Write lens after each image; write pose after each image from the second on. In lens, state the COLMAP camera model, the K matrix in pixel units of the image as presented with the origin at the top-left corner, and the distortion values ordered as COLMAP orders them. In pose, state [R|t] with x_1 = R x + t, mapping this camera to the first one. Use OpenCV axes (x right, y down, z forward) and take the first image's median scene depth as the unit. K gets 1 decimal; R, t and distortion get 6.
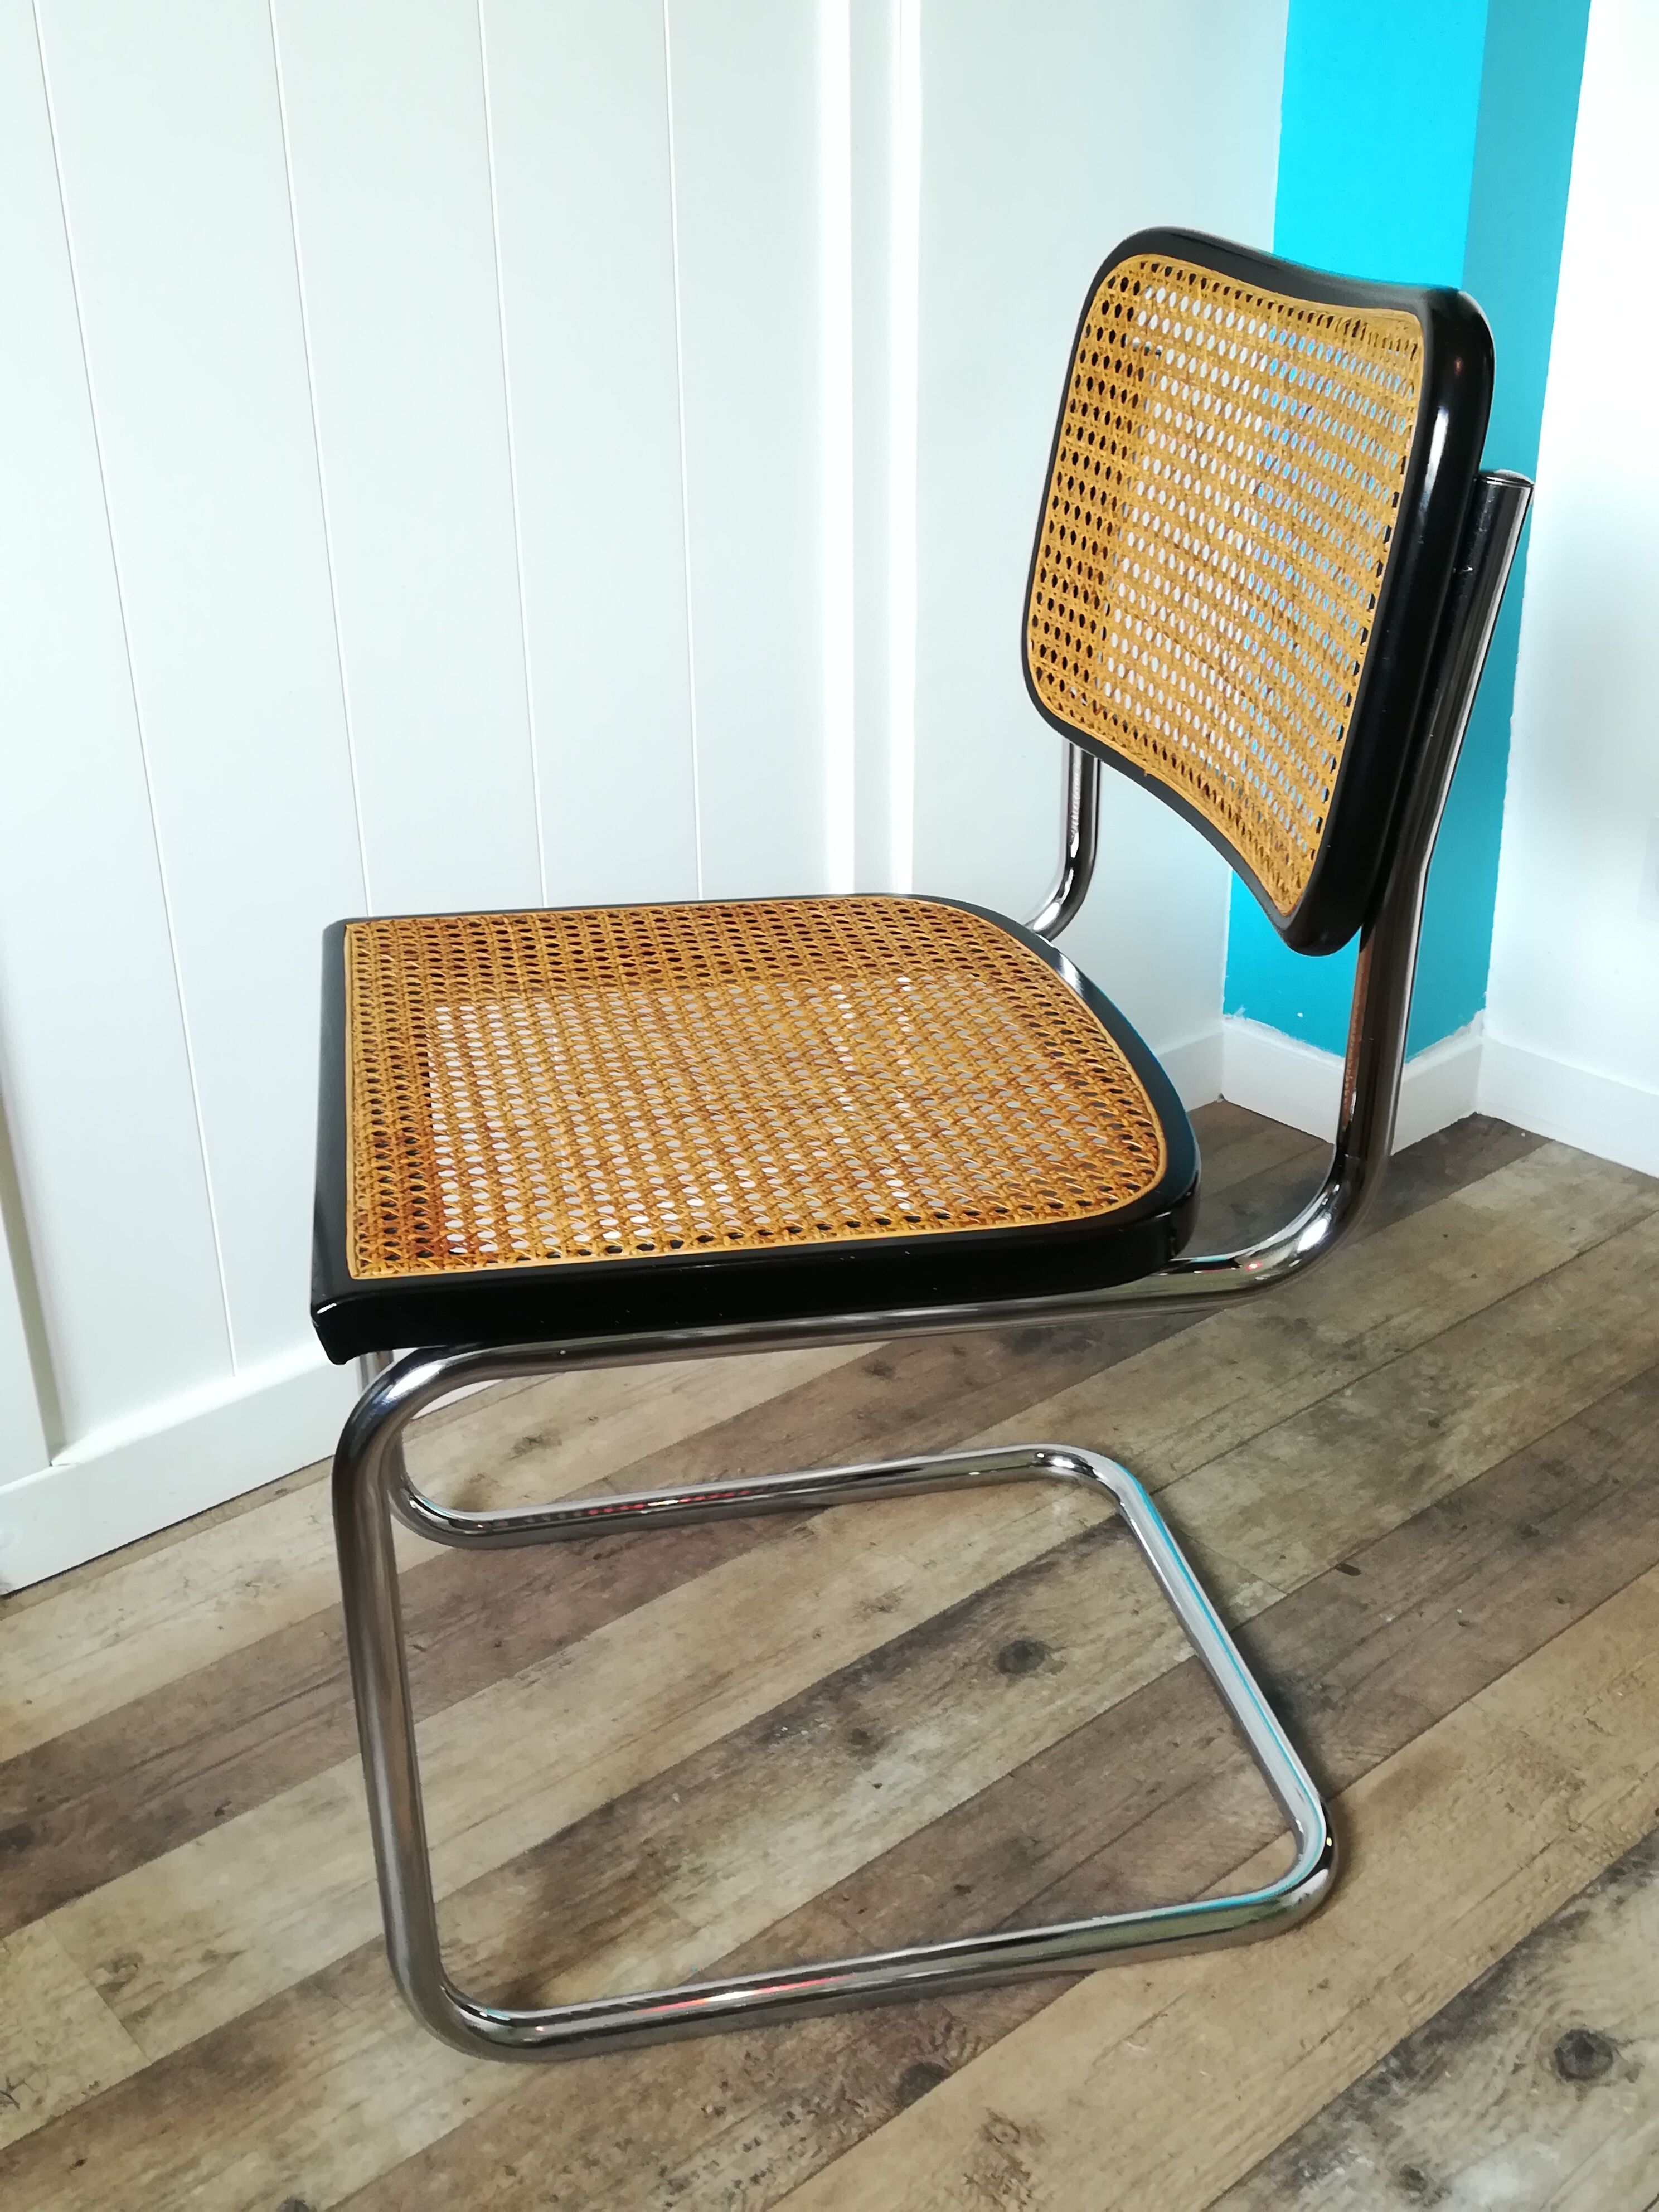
lens RADIAL K [[2078.8, 0, 826.0], [0, 2078.8, 1054.7], [0, 0, 1]] dist [0.025043, 0.000000]
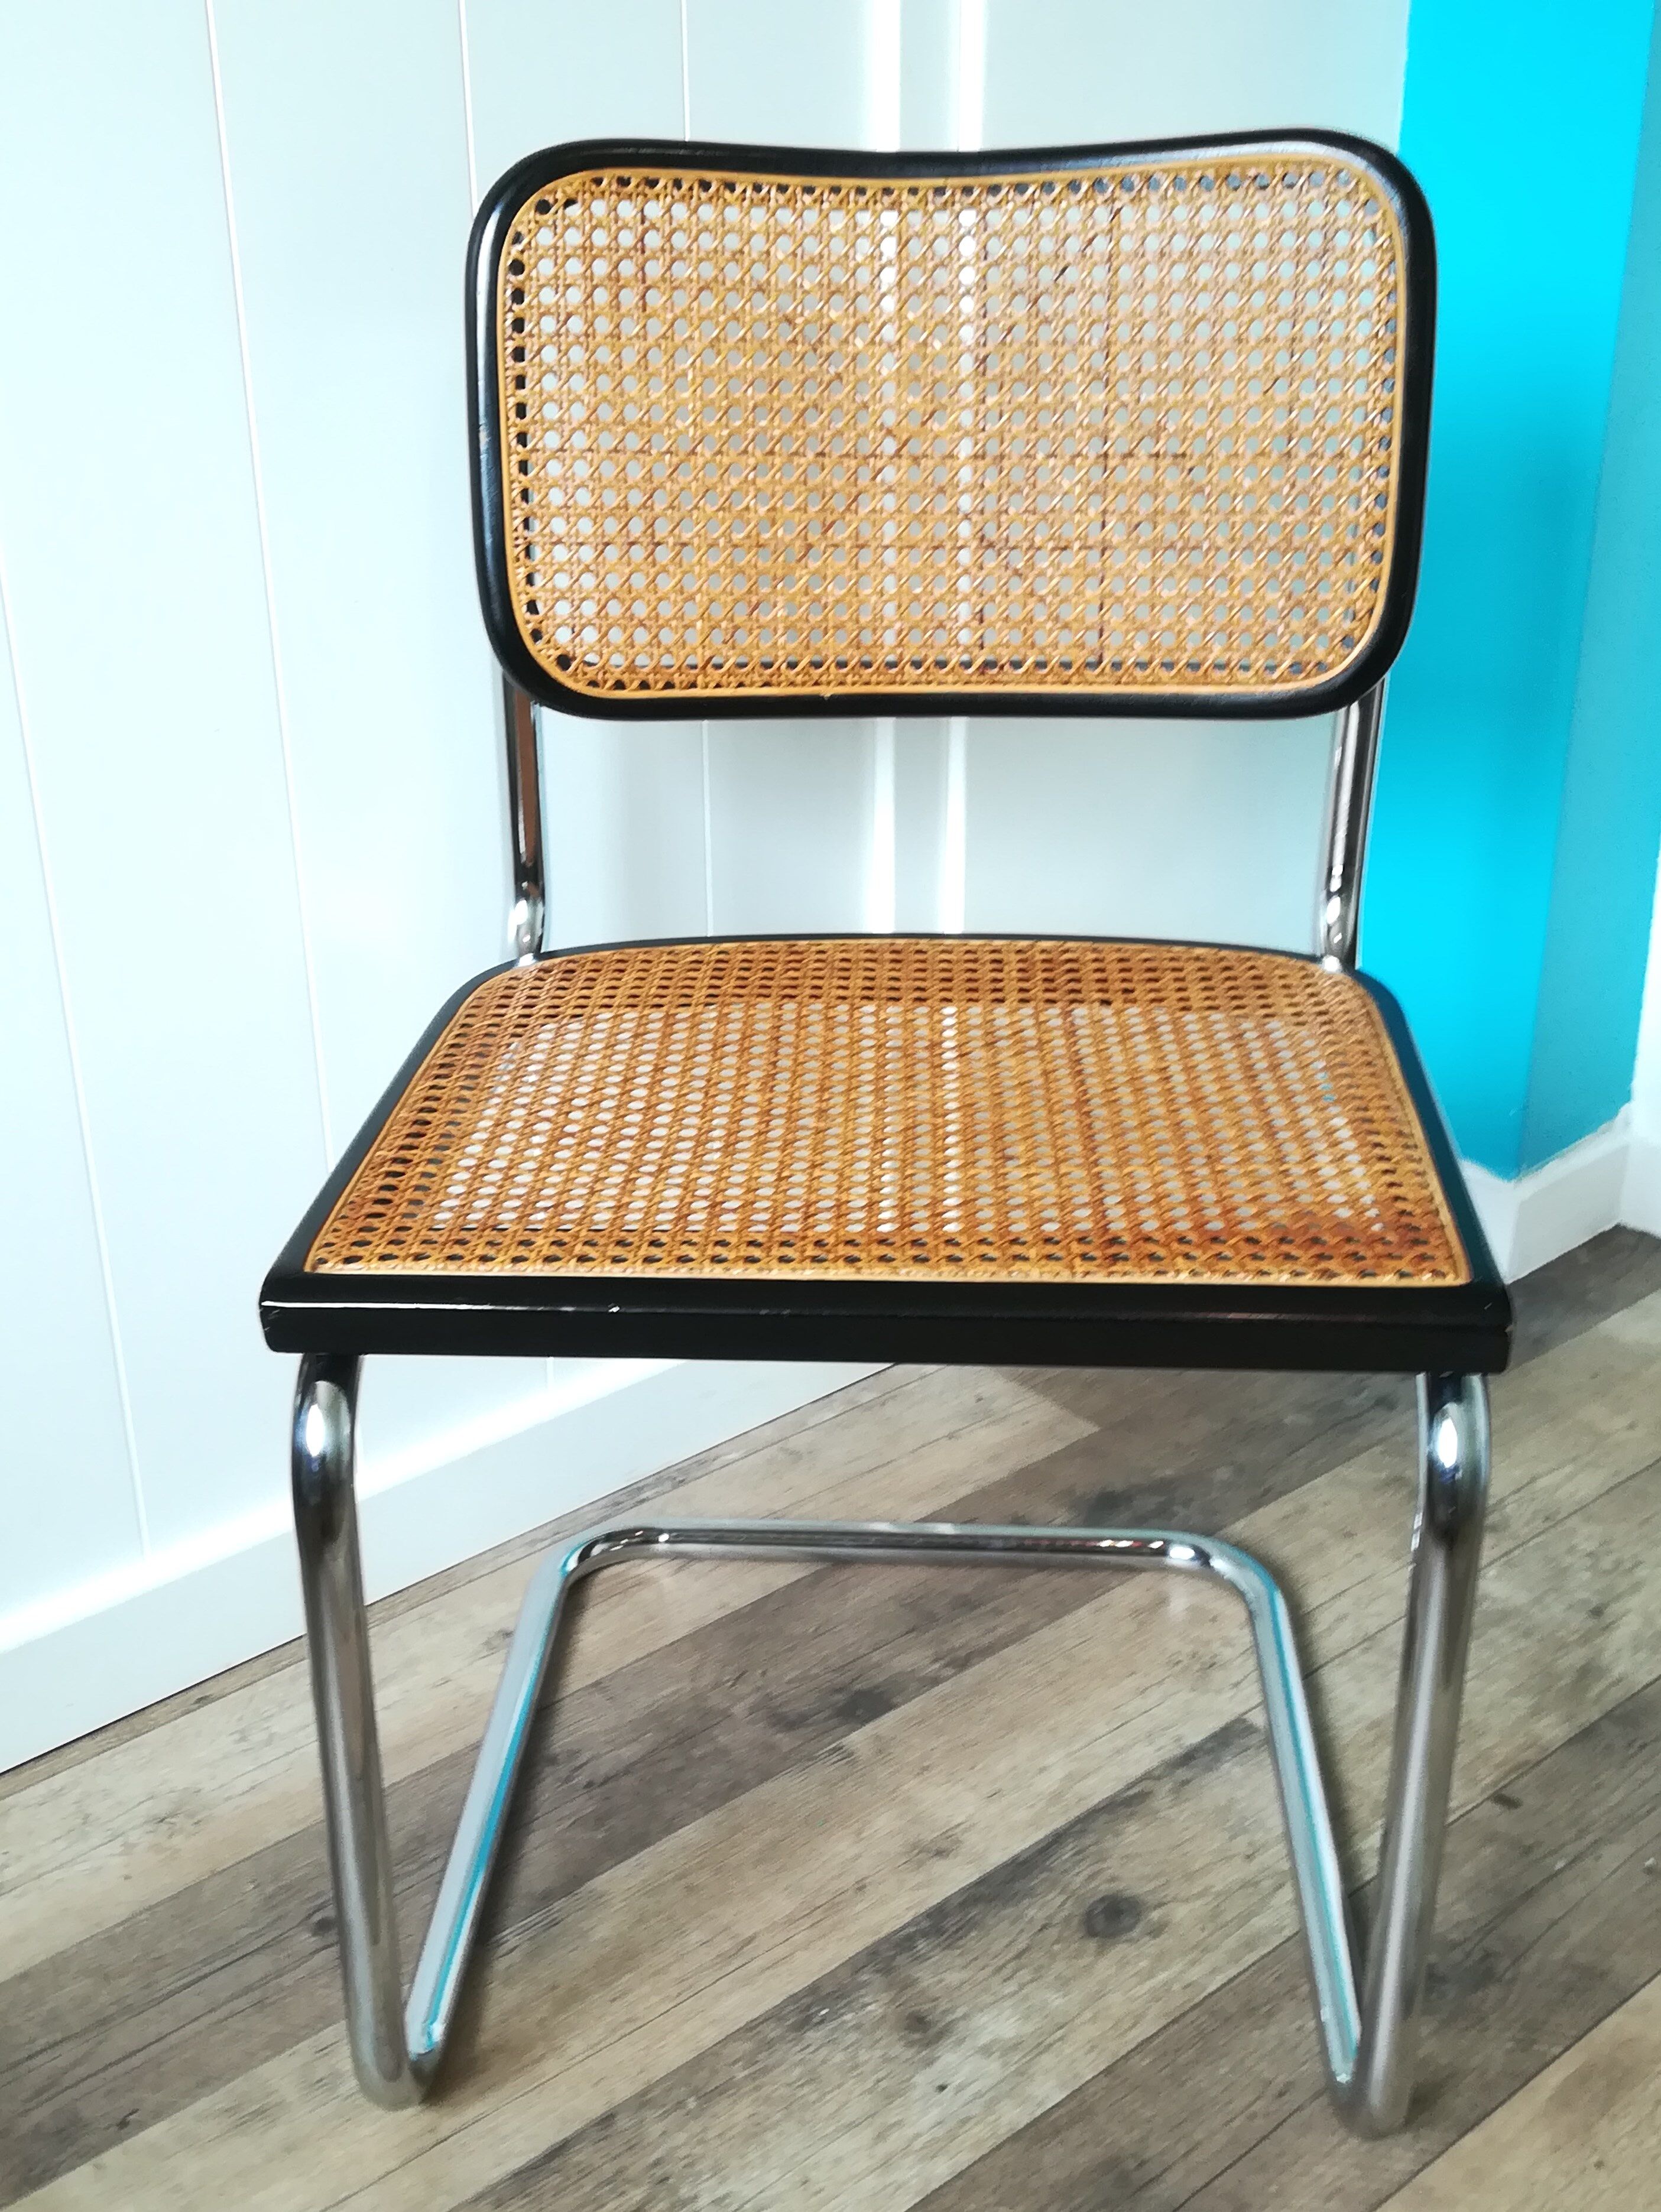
lens RADIAL K [[2334.6, 0, 847.5], [0, 2334.6, 1134.1], [0, 0, 1]] dist [0.022089, 0.000000]
pose [[0.999935, 0.001334, 0.011322, -0.021039], [-0.001384, 0.999989, 0.004384, -0.021116], [-0.011316, -0.004399, 0.999926, 0.088602]]
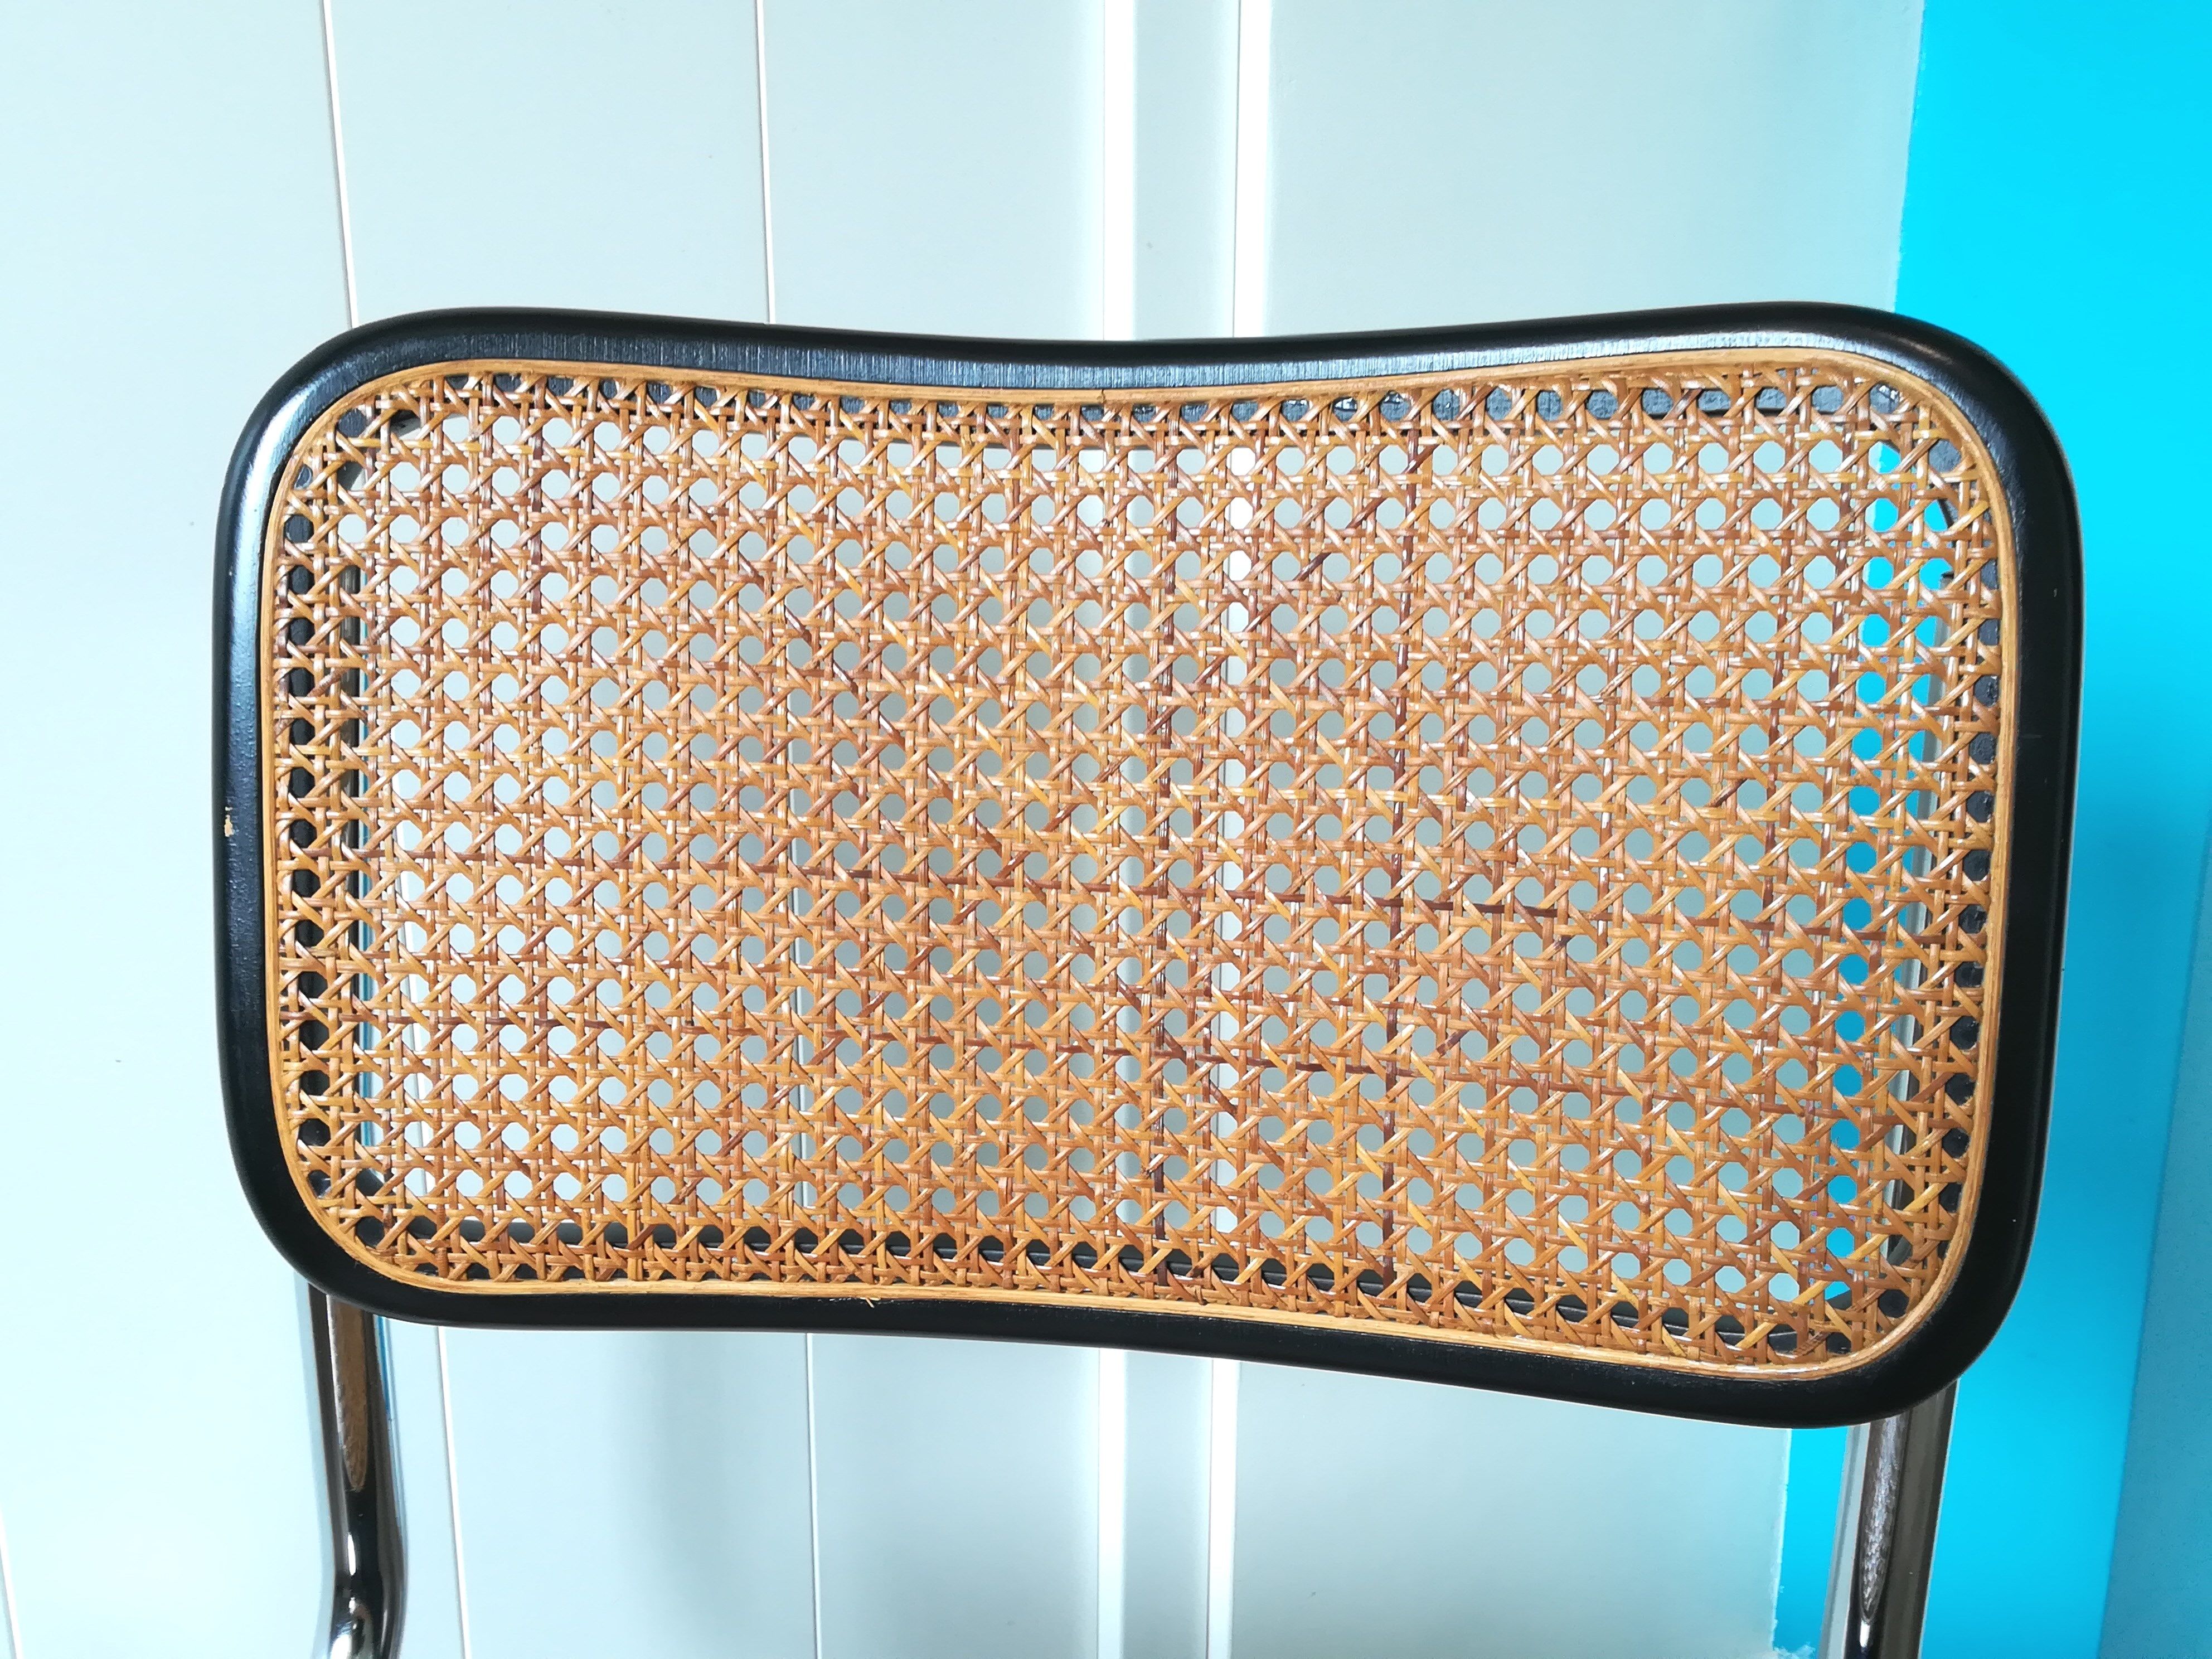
lens RADIAL K [[1955.0, 0, 1137.0], [0, 1955.0, 828.4], [0, 0, 1]] dist [0.046913, -0.059857]
pose [[0.996508, 0.040683, -0.072922, 0.063733], [-0.054028, 0.979987, -0.191587, -0.214247], [0.063668, 0.194858, 0.978763, 0.599716]]
